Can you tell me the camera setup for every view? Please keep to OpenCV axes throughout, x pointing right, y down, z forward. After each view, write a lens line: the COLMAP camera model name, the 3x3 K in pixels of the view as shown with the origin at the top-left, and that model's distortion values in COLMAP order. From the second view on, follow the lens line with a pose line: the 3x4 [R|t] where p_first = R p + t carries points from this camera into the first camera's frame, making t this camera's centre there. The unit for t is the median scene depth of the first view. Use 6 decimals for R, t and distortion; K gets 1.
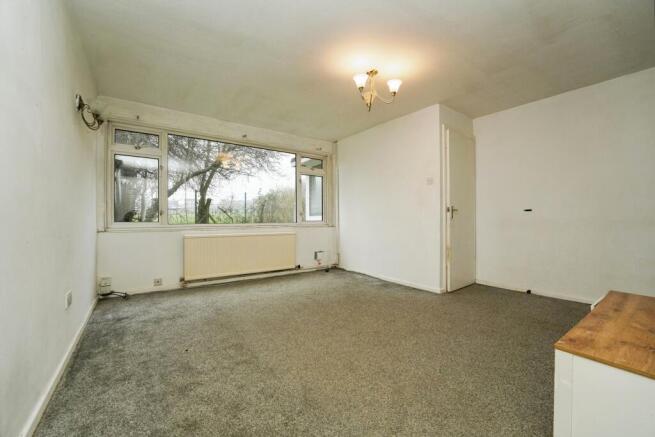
lens RADIAL K [[269.1, 0, 326.0], [0, 269.1, 215.4], [0, 0, 1]] dist [-0.019121, 0.000014]
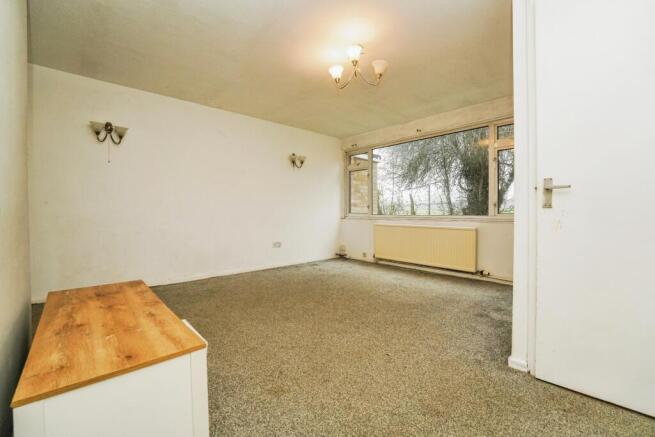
lens RADIAL K [[283.2, 0, 327.5], [0, 283.2, 218.5], [0, 0, 1]] dist [-0.000608, -0.000063]
pose [[0.124507, 0.023193, -0.991948, 0.925702], [0.010457, 0.999641, 0.024686, 0.013053], [0.992164, -0.013446, 0.124220, 0.645402]]
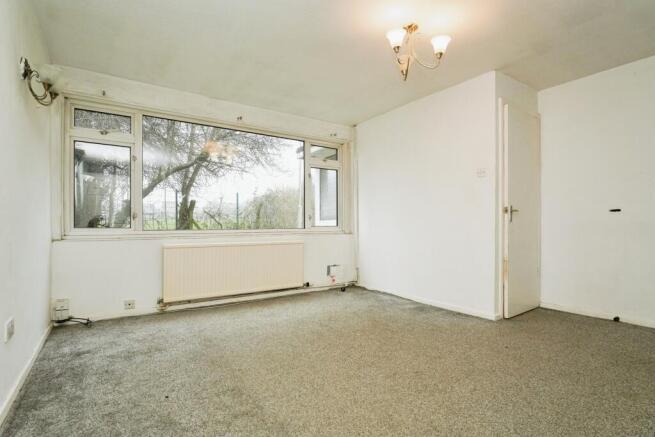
lens RADIAL K [[330.6, 0, 327.5], [0, 330.6, 218.5], [0, 0, 1]] dist [0.000532, 0.000418]
pose [[0.999735, -0.003226, -0.022803, -0.028120], [0.003037, 0.999961, -0.008322, 0.007629], [0.022829, 0.008251, 0.999705, 0.043570]]
